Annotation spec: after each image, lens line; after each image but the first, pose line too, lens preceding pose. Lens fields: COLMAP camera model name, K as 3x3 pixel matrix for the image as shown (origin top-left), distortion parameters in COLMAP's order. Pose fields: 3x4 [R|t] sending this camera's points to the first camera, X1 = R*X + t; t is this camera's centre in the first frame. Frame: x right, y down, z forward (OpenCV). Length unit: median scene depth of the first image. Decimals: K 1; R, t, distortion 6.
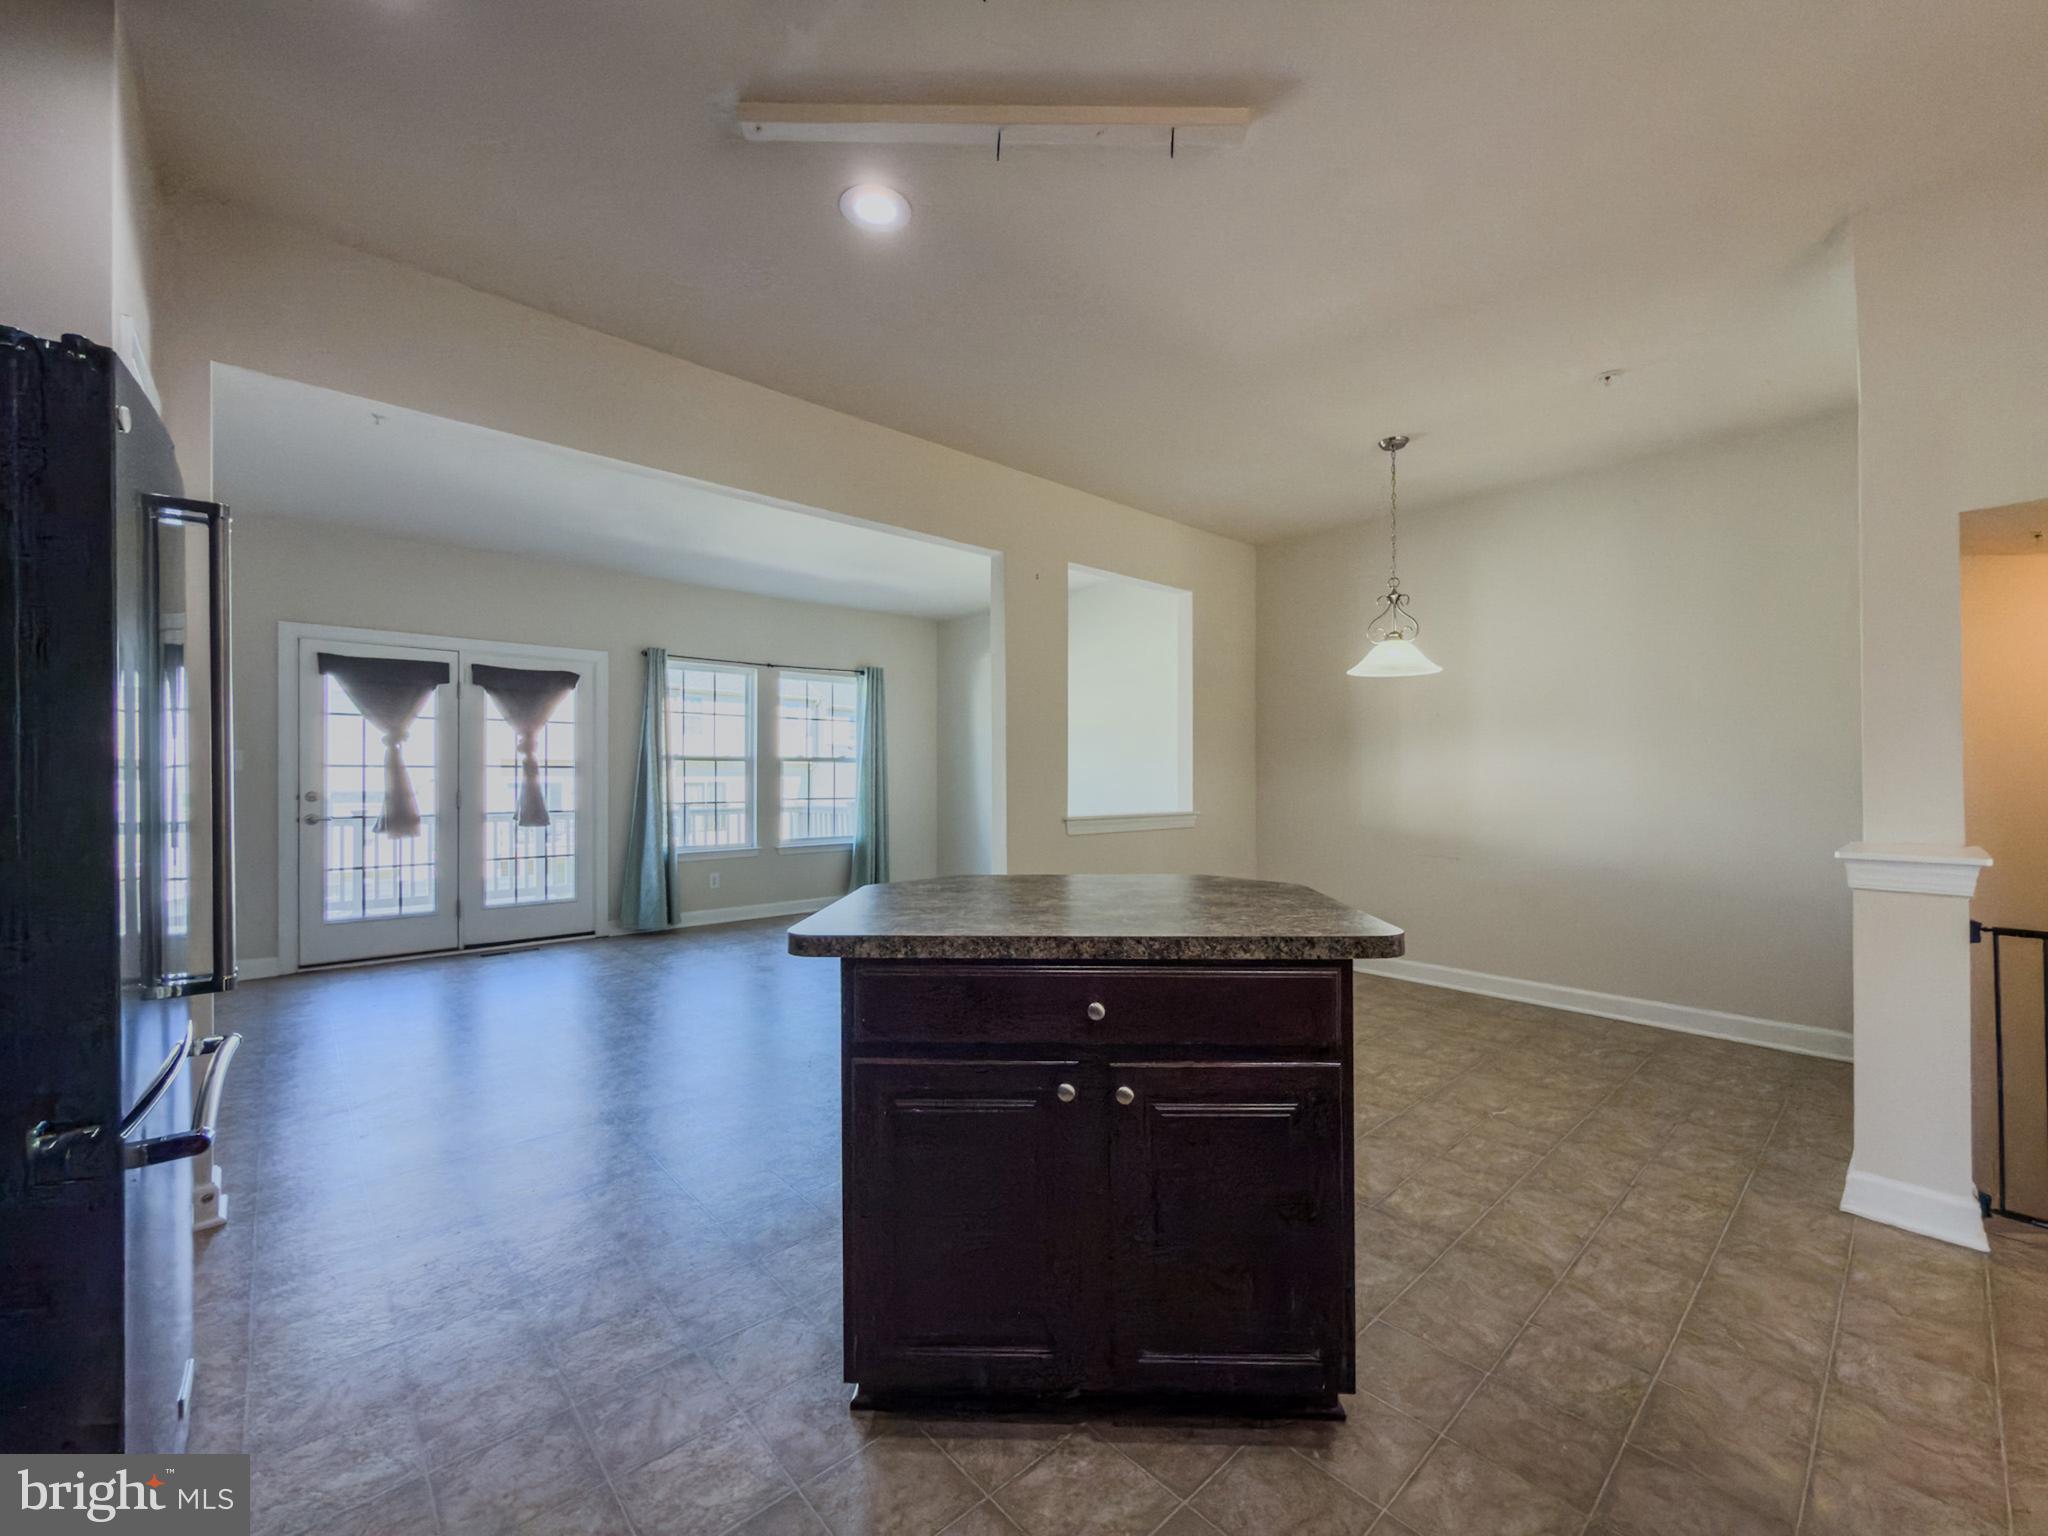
lens RADIAL K [[811.9, 0, 1025.6], [0, 811.9, 777.4], [0, 0, 1]] dist [-0.020774, 0.007619]
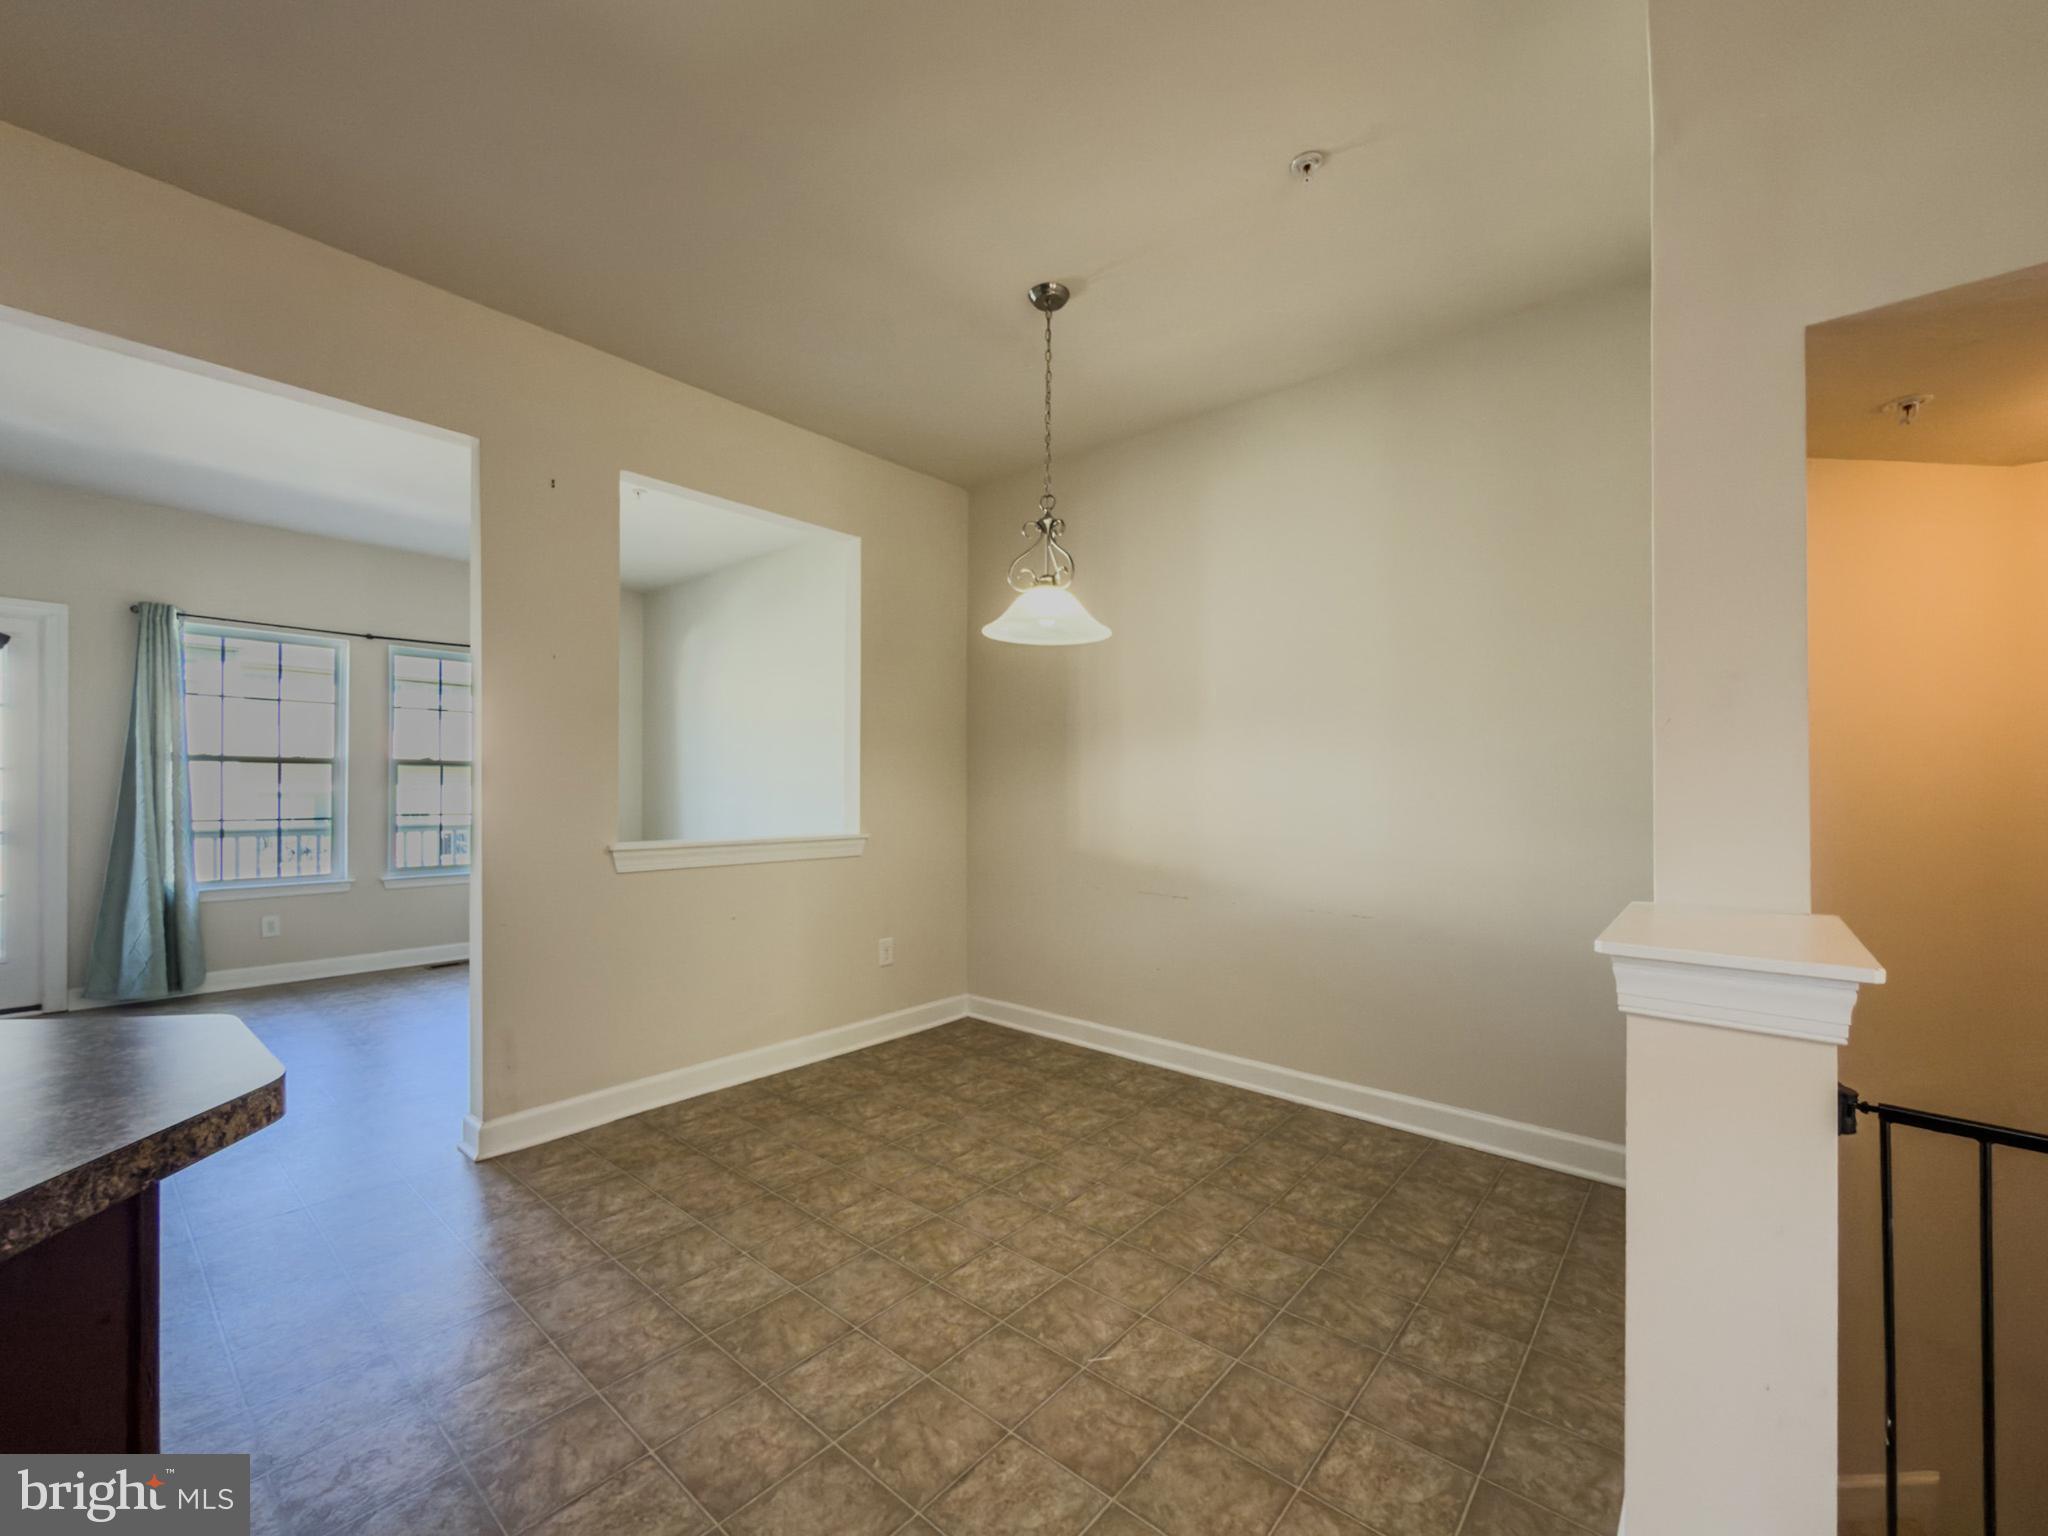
lens RADIAL K [[826.7, 0, 1023.1], [0, 826.7, 781.0], [0, 0, 1]] dist [-0.000943, -0.000348]
pose [[0.992379, 0.006569, 0.123047, 0.303794], [-0.005351, 0.999933, -0.010226, 0.000741], [-0.123106, 0.009490, 0.992348, 0.272127]]
